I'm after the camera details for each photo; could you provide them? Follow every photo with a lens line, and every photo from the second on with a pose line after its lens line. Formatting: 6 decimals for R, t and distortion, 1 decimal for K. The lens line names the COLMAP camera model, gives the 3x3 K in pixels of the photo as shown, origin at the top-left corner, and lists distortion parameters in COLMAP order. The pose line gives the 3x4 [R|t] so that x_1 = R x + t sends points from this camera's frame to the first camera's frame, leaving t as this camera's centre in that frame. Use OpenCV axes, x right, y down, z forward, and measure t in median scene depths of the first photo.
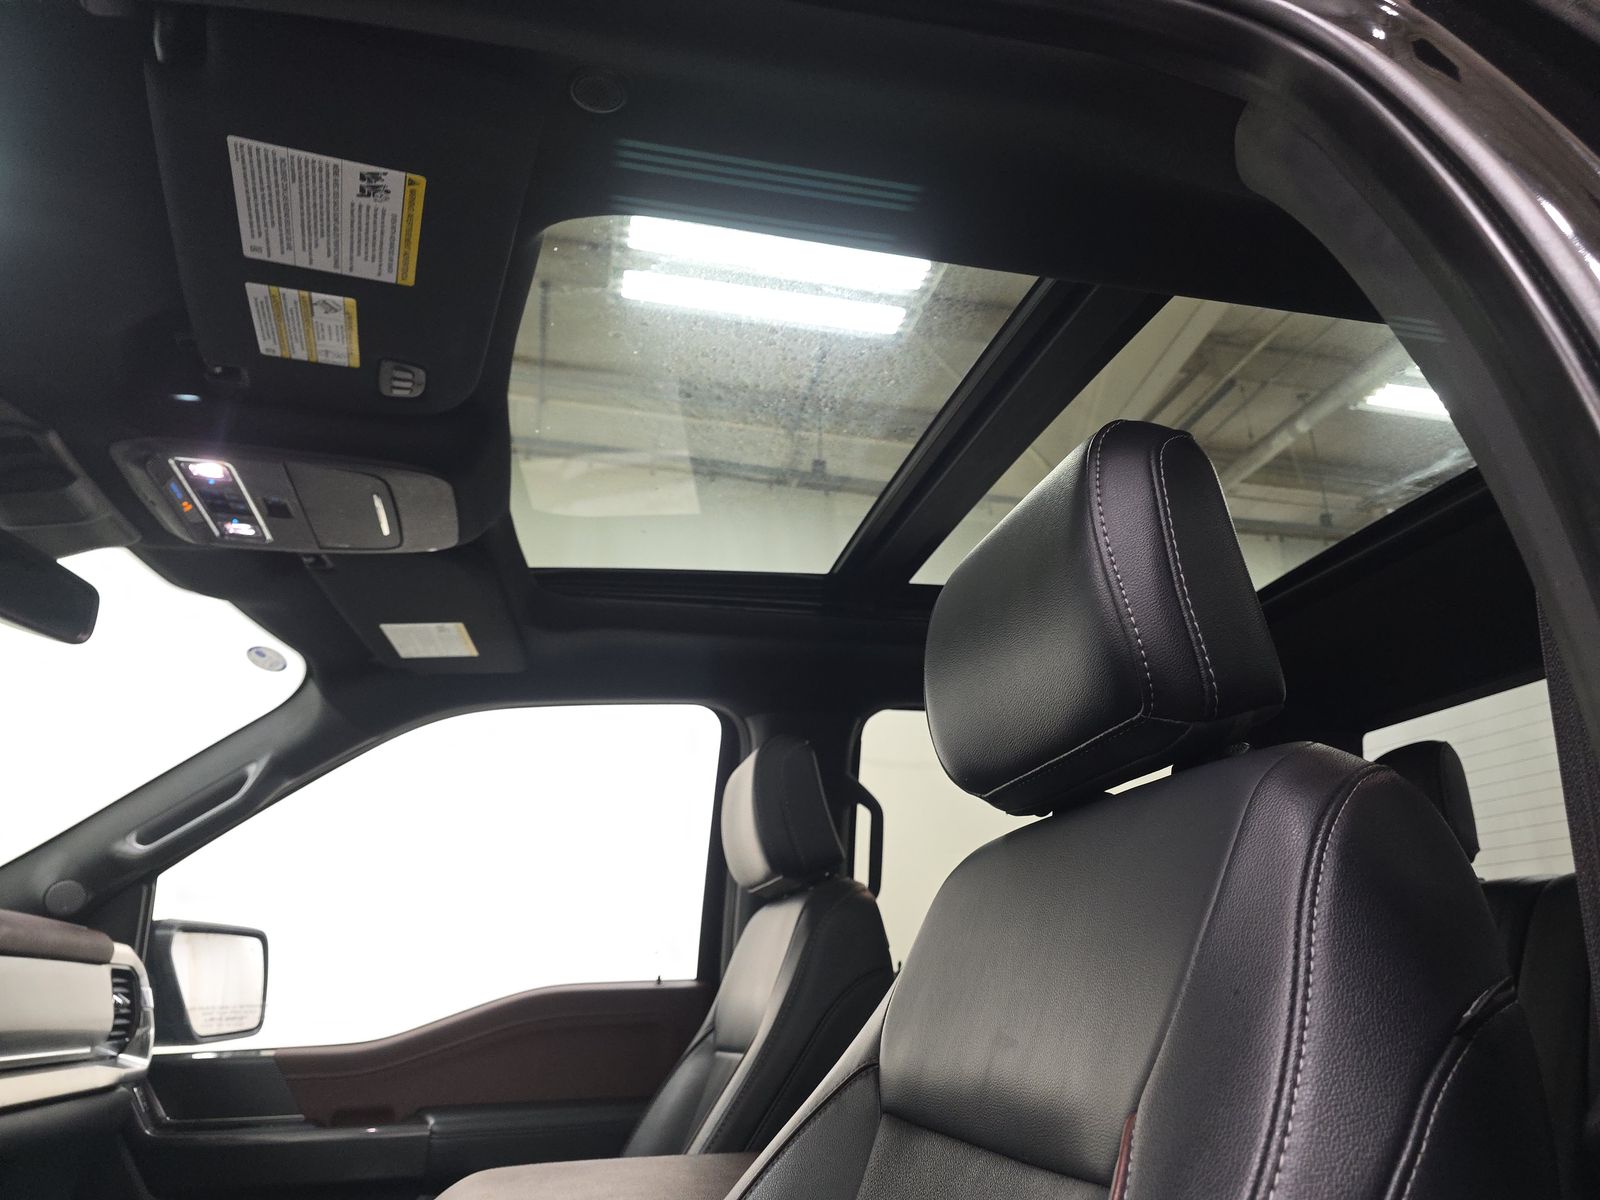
lens RADIAL K [[1120.4, 0, 808.3], [0, 1120.4, 616.7], [0, 0, 1]] dist [0.179650, -0.252143]
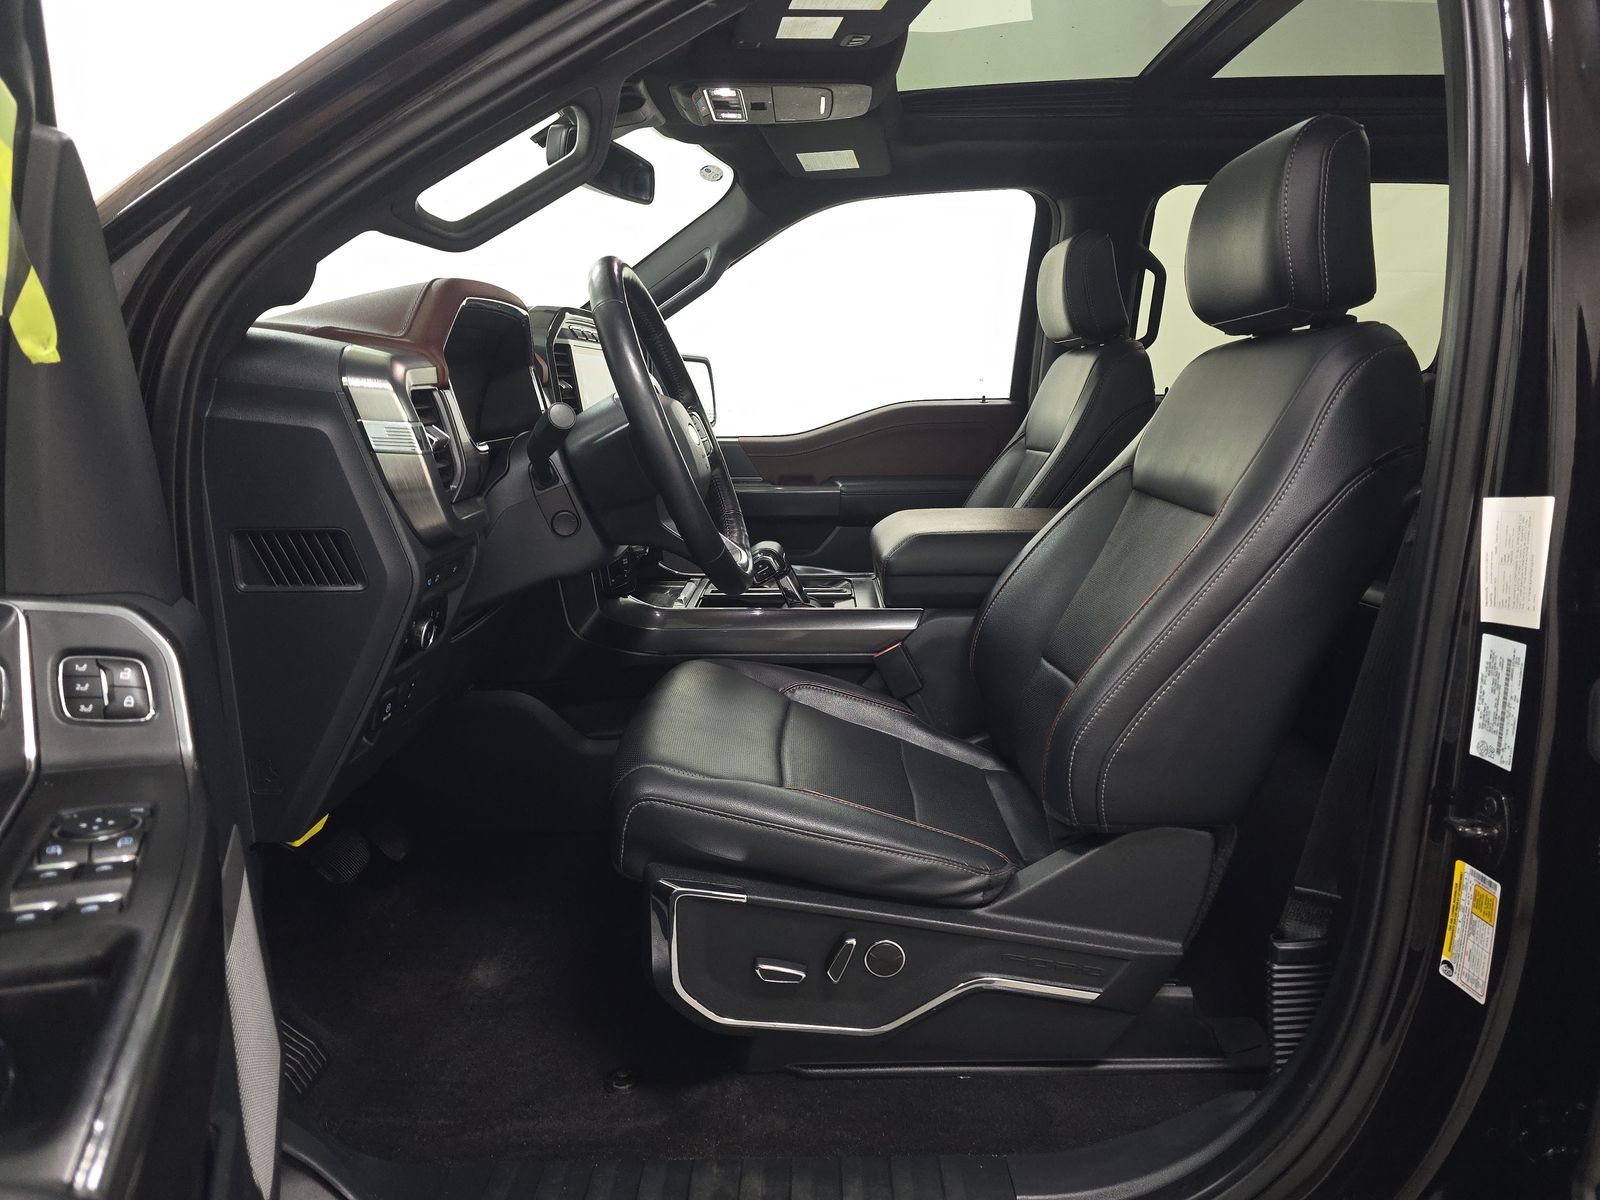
lens RADIAL K [[1120.4, 0, 808.3], [0, 1120.4, 616.7], [0, 0, 1]] dist [0.179650, -0.252143]
pose [[0.971775, 0.058048, -0.228657, -0.007903], [0.064238, 0.867517, 0.493241, -0.175785], [0.226995, -0.494008, 0.839303, -0.408181]]
